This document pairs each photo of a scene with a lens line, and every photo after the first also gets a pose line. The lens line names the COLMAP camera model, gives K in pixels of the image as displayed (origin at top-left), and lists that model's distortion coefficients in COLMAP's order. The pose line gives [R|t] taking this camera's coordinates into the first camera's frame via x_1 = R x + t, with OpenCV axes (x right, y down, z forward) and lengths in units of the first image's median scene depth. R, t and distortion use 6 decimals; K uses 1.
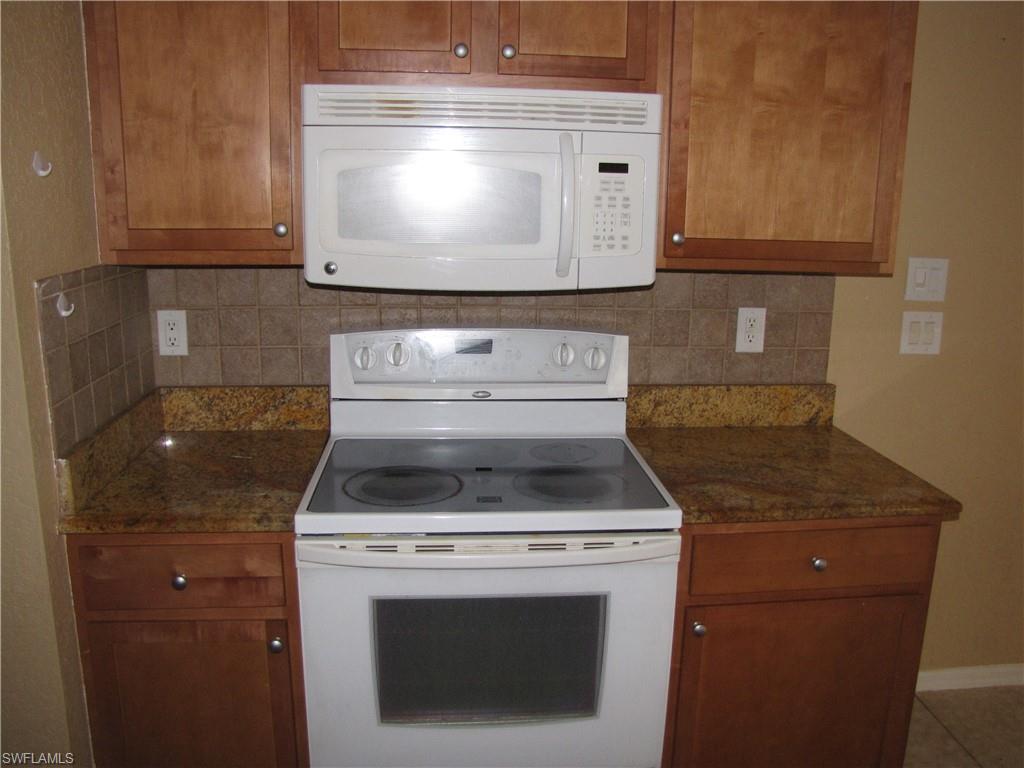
lens RADIAL K [[862.7, 0, 533.5], [0, 862.7, 382.9], [0, 0, 1]] dist [-0.178972, 0.157339]
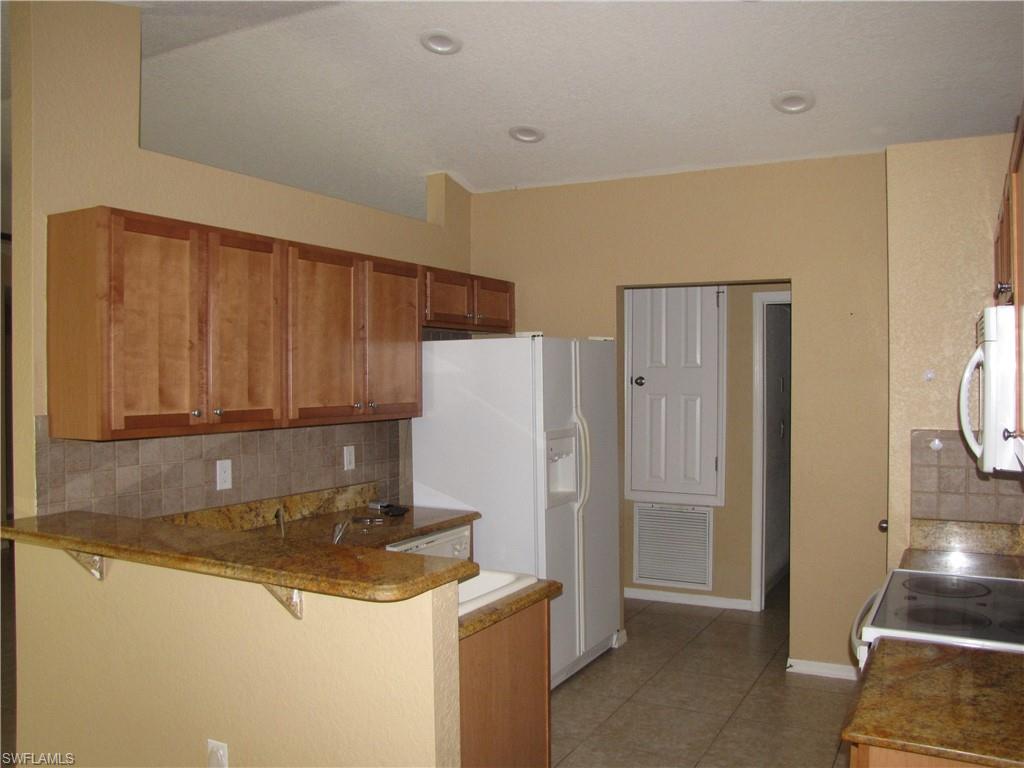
lens RADIAL K [[862.7, 0, 533.5], [0, 862.7, 382.9], [0, 0, 1]] dist [-0.178972, 0.157339]
pose [[-0.557923, -0.016205, -0.829735, 1.113254], [-0.195558, 0.974222, 0.112469, -0.190269], [0.806523, 0.225010, -0.546709, 0.883455]]
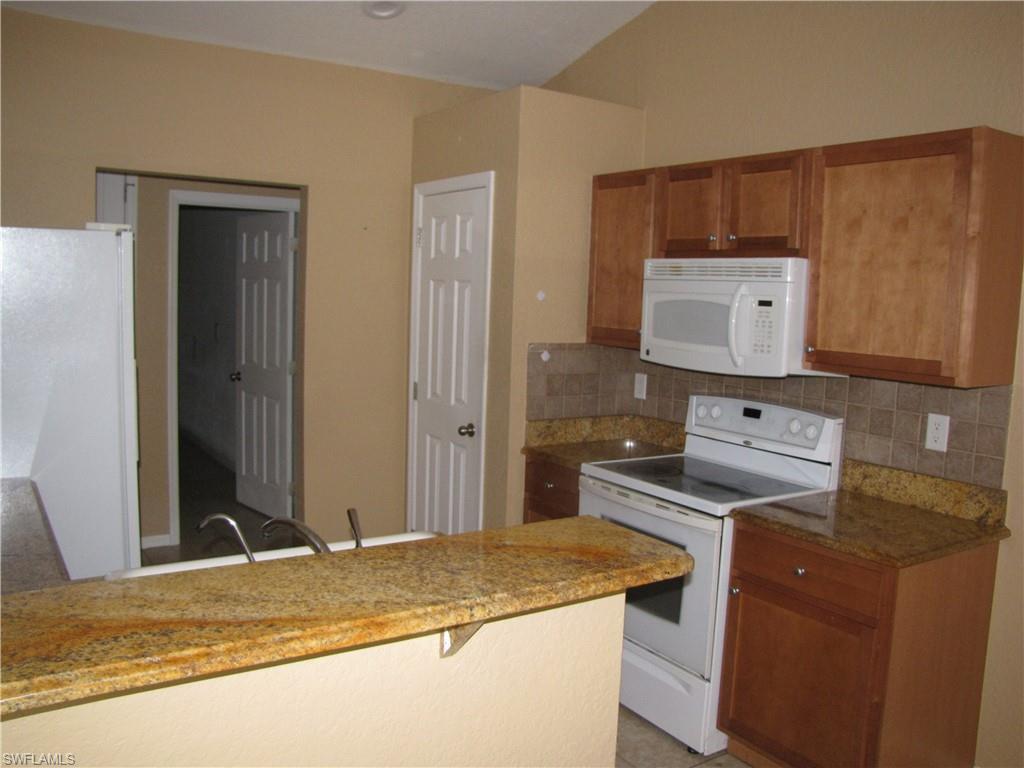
lens RADIAL K [[862.7, 0, 533.5], [0, 862.7, 382.9], [0, 0, 1]] dist [-0.178972, 0.157339]
pose [[0.464485, 0.085910, -0.881404, 1.054313], [-0.221707, 0.974869, -0.021816, 0.025304], [0.857380, 0.205546, 0.471859, -0.099295]]
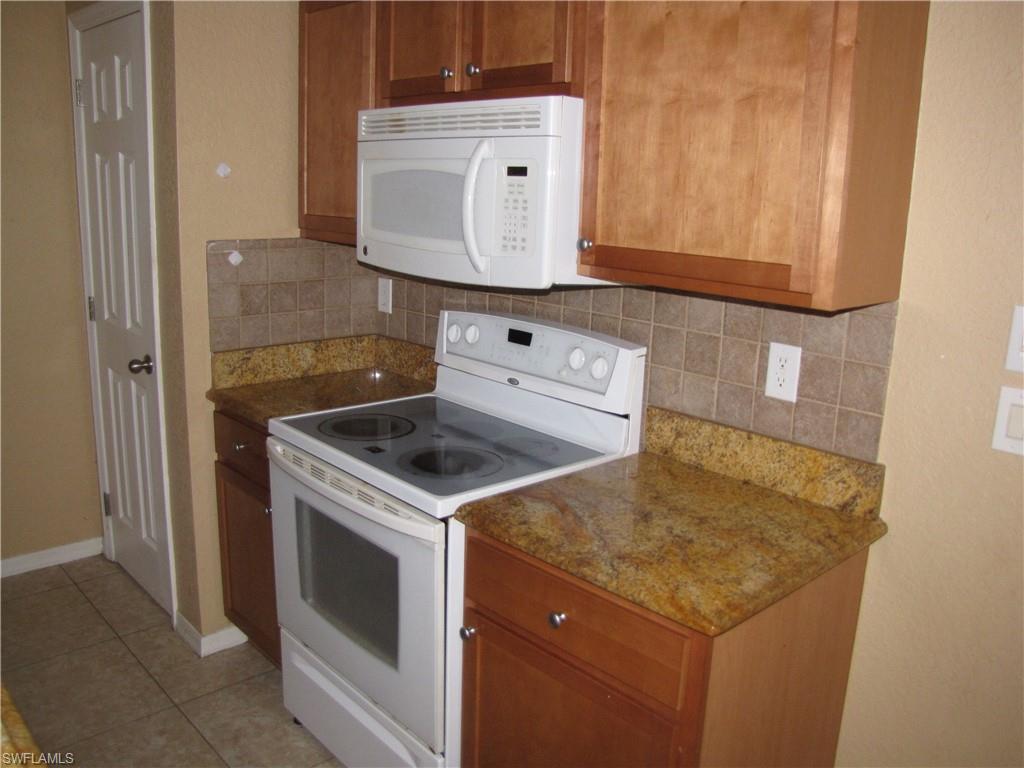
lens RADIAL K [[862.7, 0, 533.5], [0, 862.7, 382.9], [0, 0, 1]] dist [-0.178972, 0.157339]
pose [[0.603619, 0.179153, -0.776884, 0.744368], [-0.197676, 0.977630, 0.071857, -0.063189], [0.772378, 0.110197, 0.625530, 0.312827]]
